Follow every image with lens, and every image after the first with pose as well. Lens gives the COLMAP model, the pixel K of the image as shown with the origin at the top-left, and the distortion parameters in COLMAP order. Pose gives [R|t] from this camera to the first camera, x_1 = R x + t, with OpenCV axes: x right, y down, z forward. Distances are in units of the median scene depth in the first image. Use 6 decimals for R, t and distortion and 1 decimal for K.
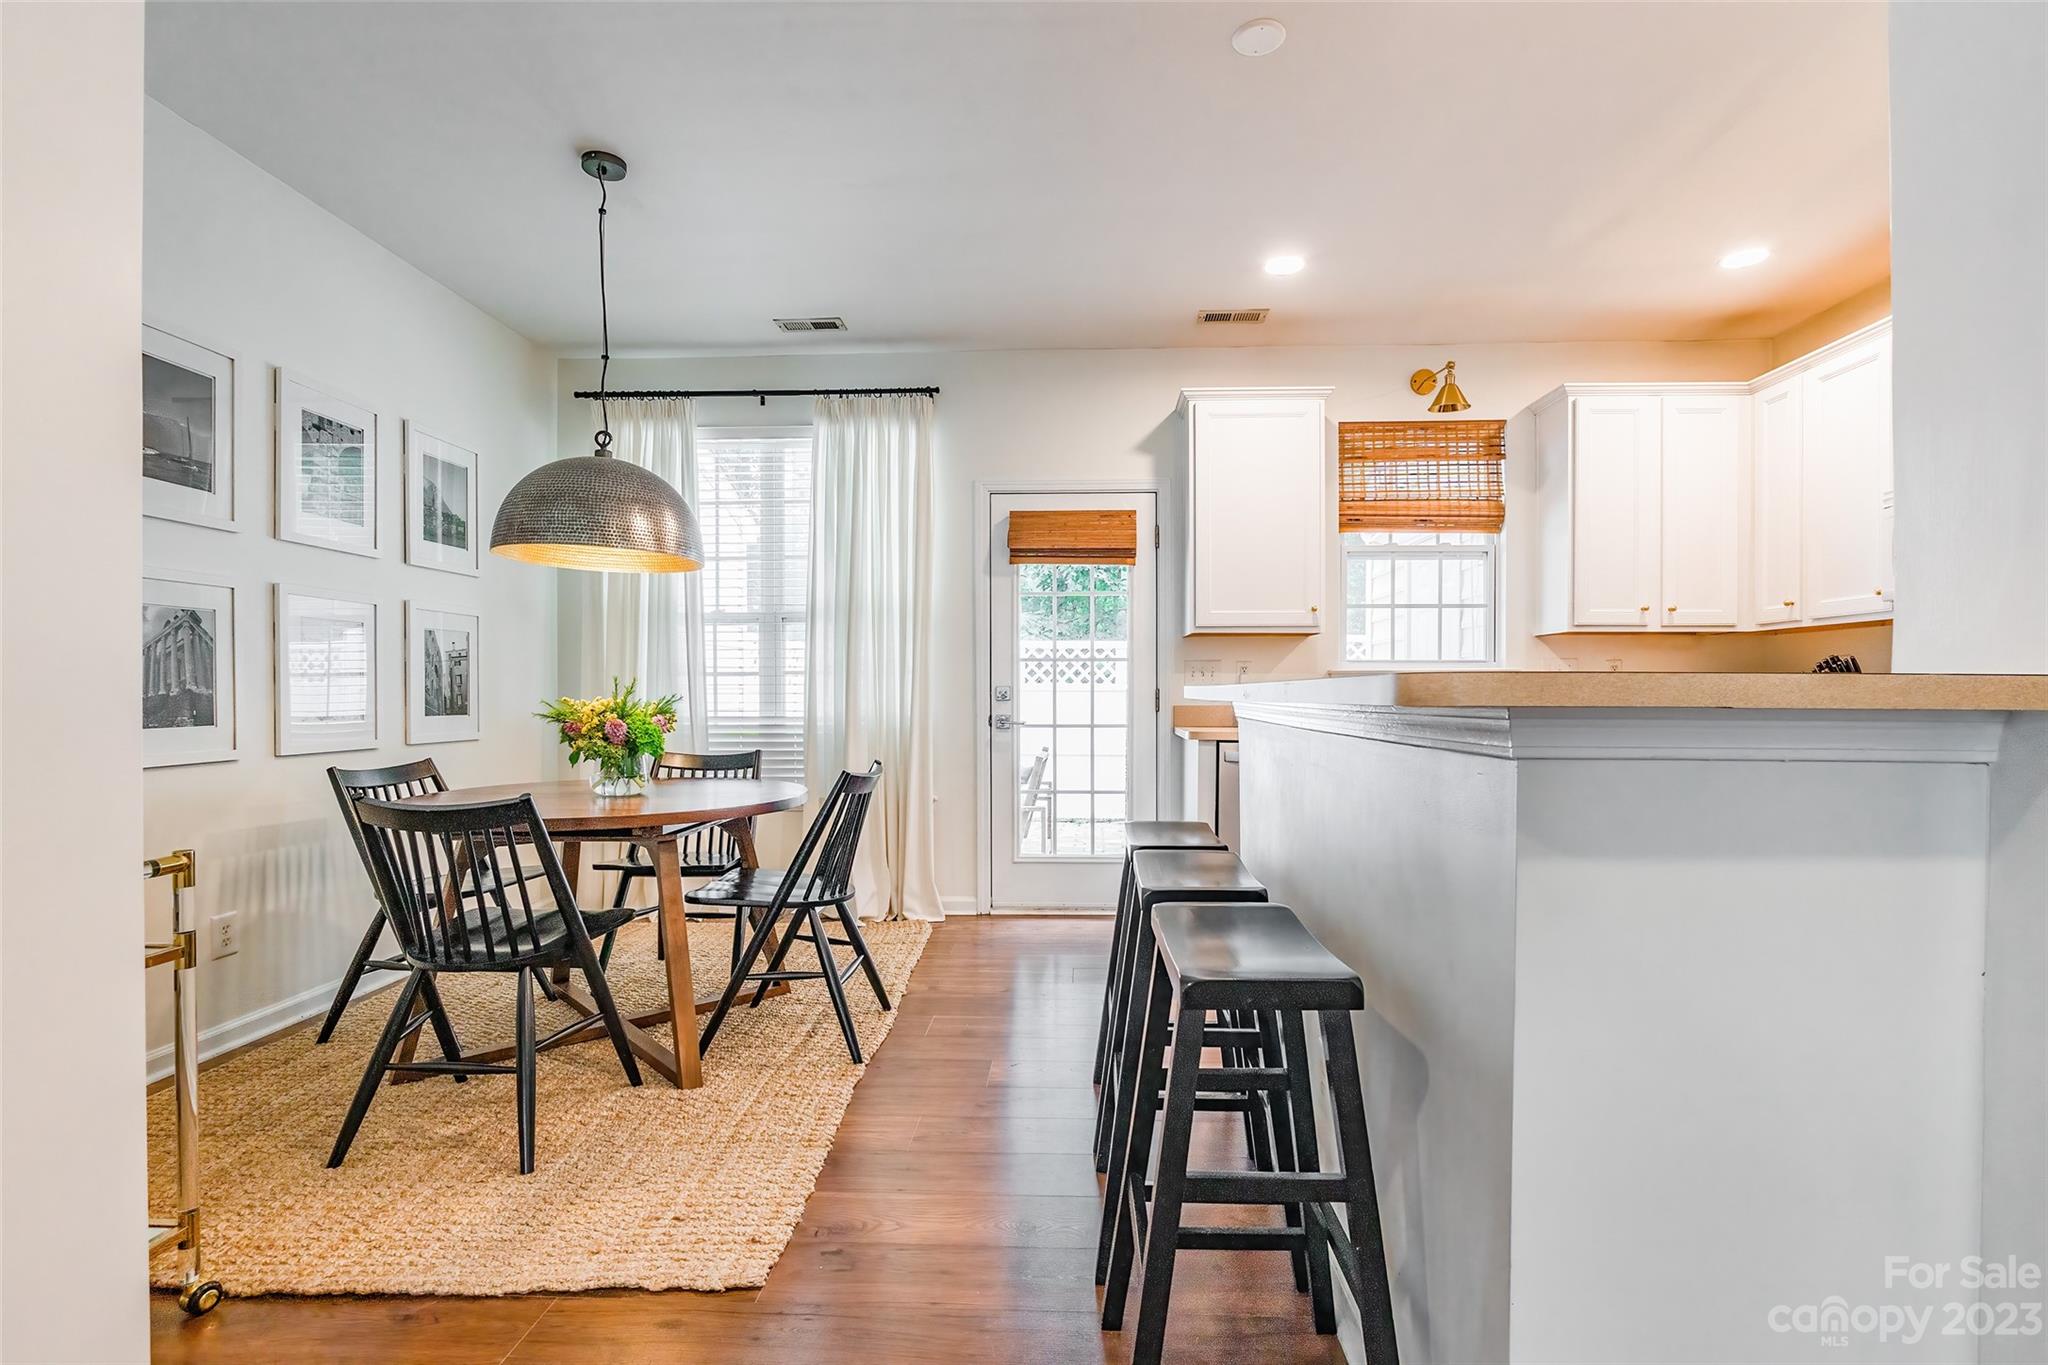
lens RADIAL K [[963.4, 0, 1025.8], [0, 963.4, 696.7], [0, 0, 1]] dist [-0.006409, -0.001824]
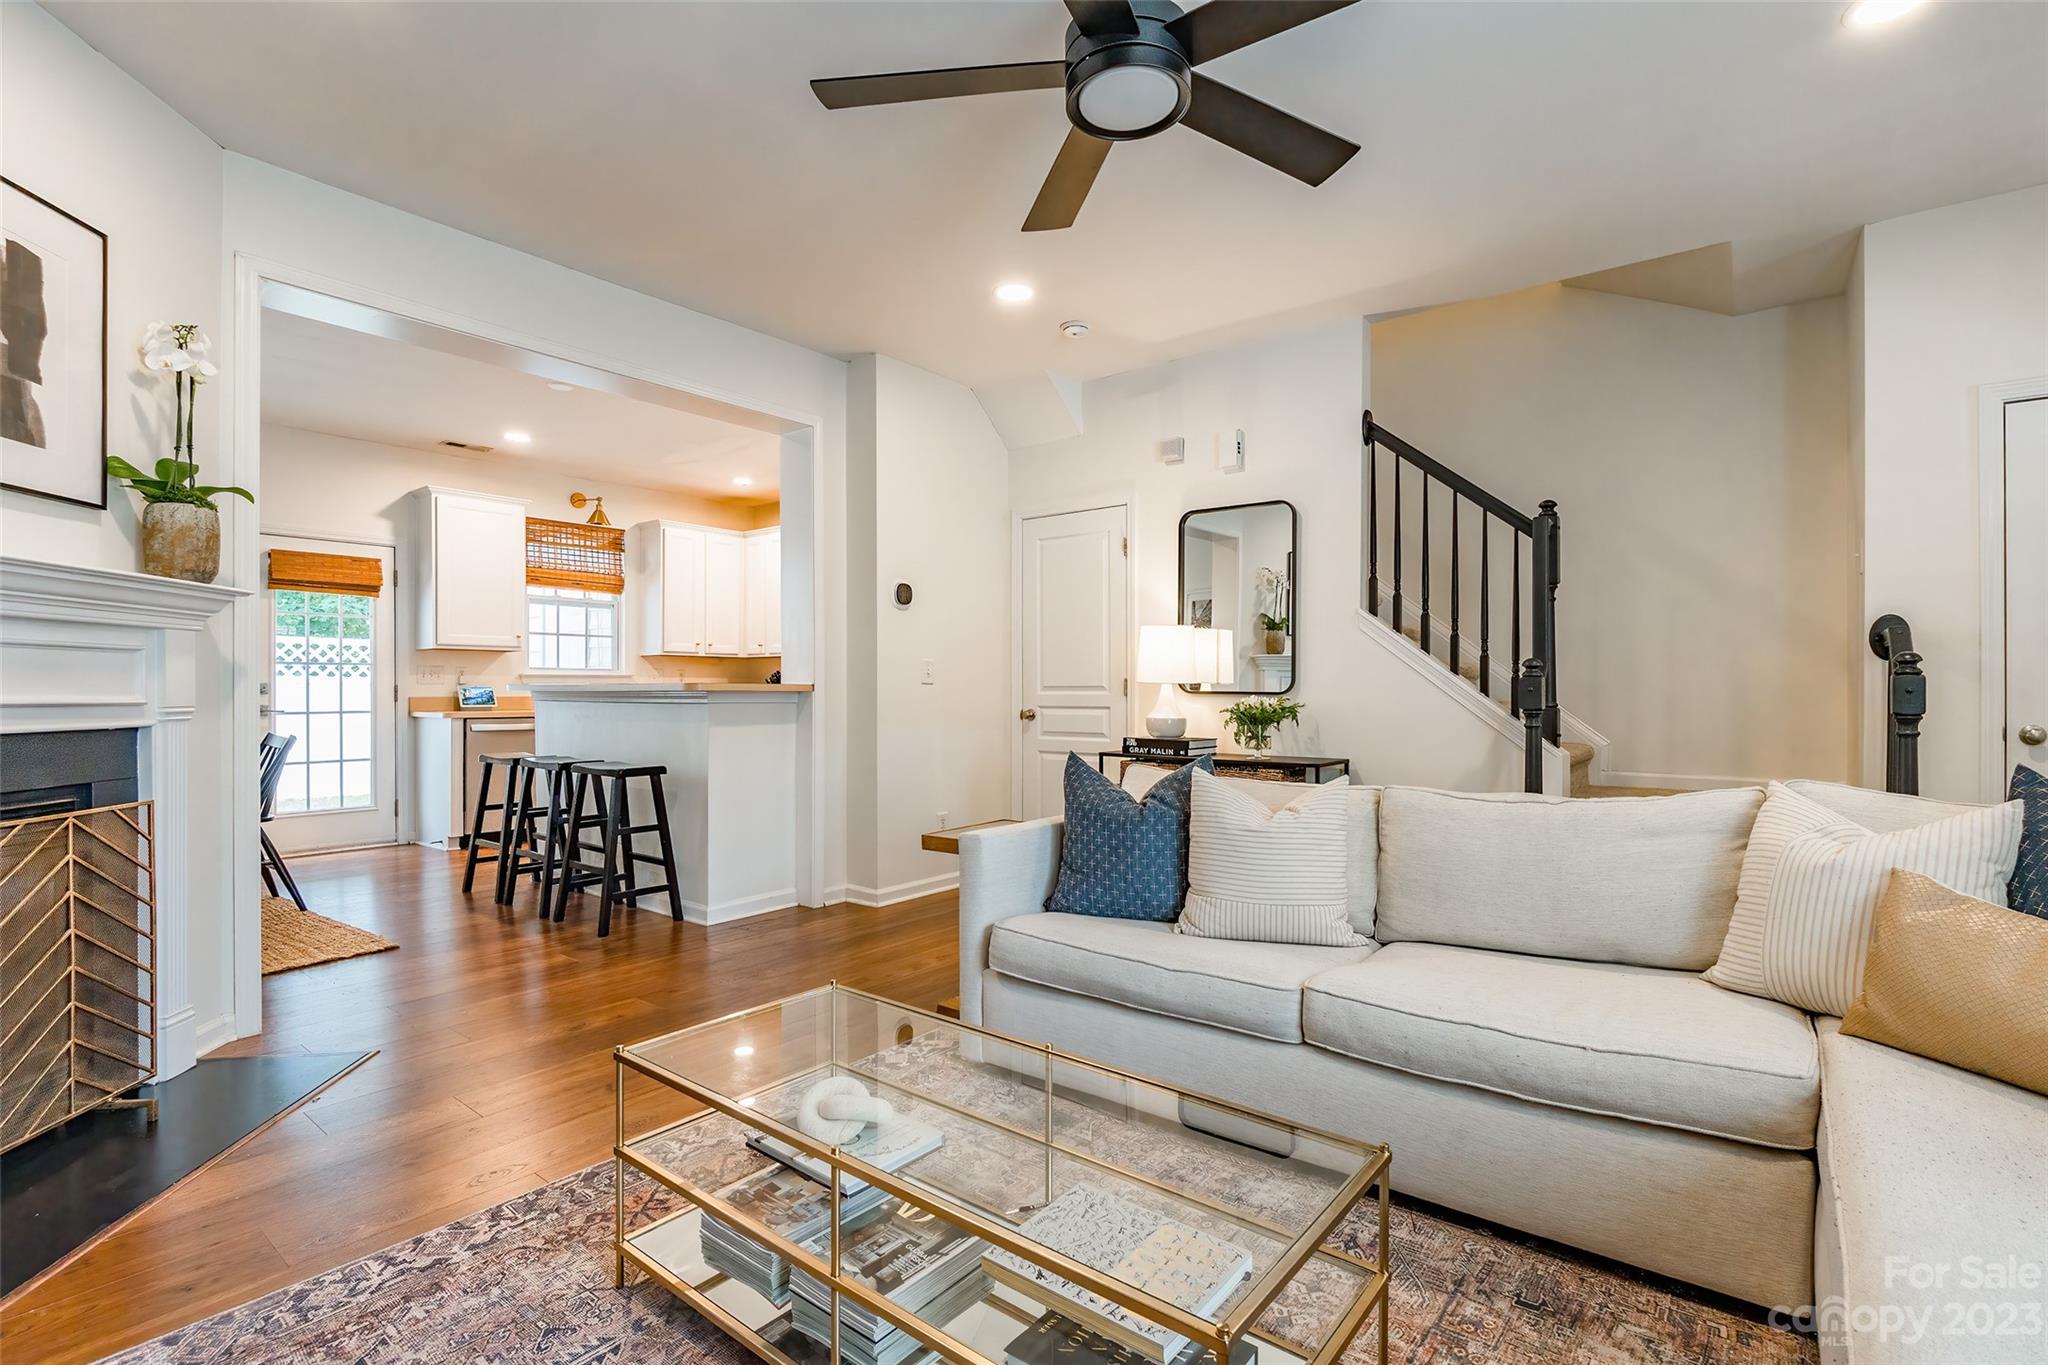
lens RADIAL K [[963.4, 0, 1064.8], [0, 963.4, 677.3], [0, 0, 1]] dist [-0.006409, -0.001824]
pose [[0.557840, 0.010897, 0.829877, -0.491645], [0.002812, 0.999883, -0.015019, 0.004765], [-0.829944, 0.010712, 0.557744, -0.617427]]
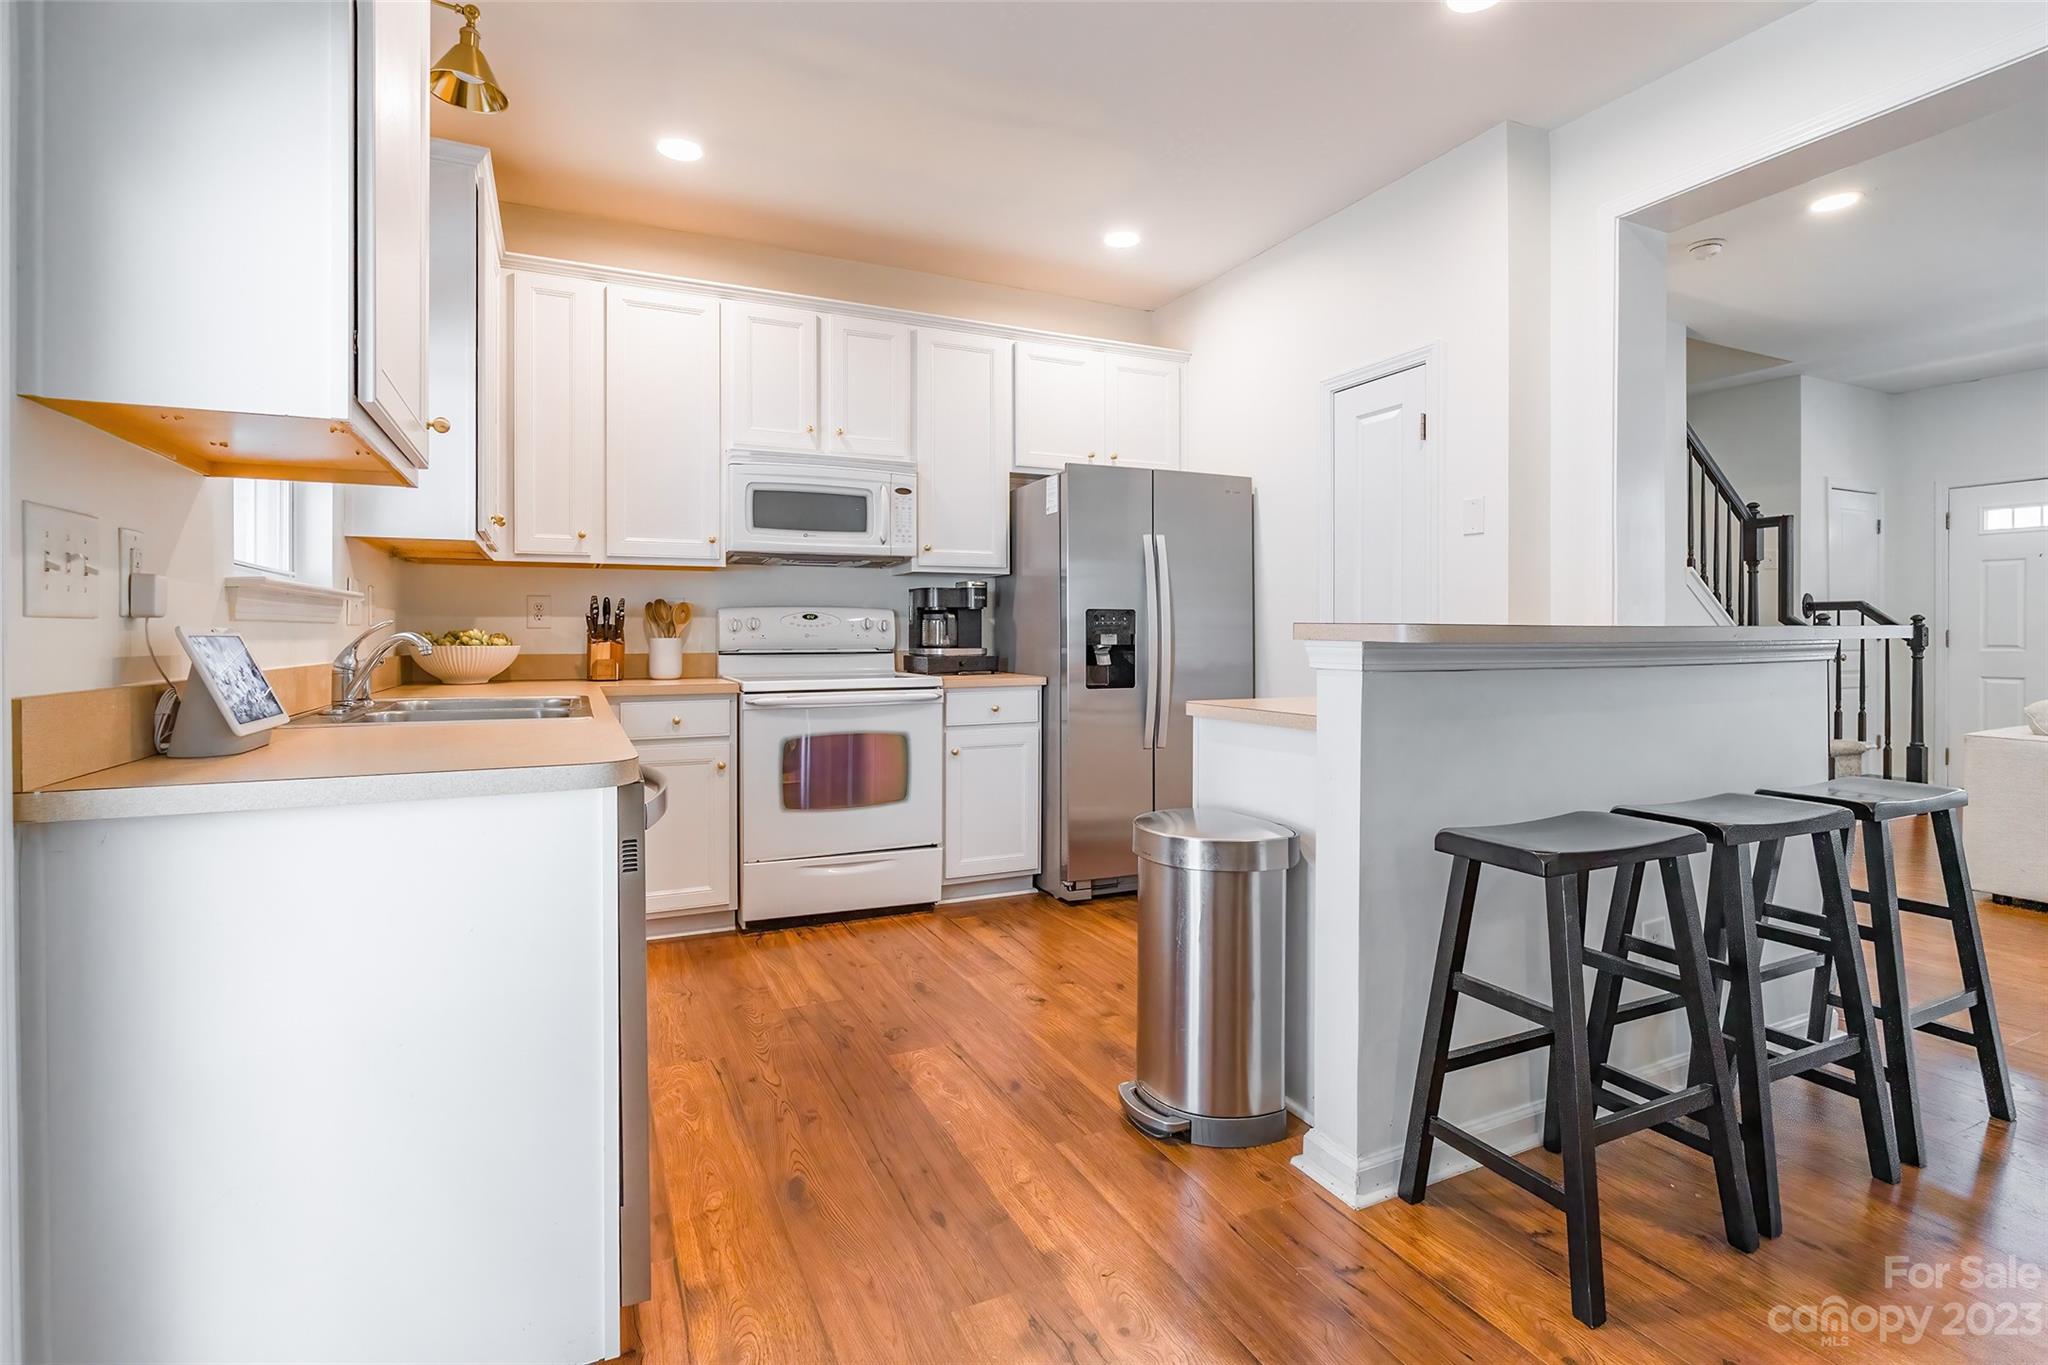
lens RADIAL K [[963.4, 0, 1046.8], [0, 963.4, 622.2], [0, 0, 1]] dist [-0.006409, -0.001824]
pose [[-0.493897, 0.013634, 0.869413, -0.153587], [0.005775, 0.999906, -0.012399, -0.003283], [-0.869501, -0.001103, -0.493930, 0.920074]]
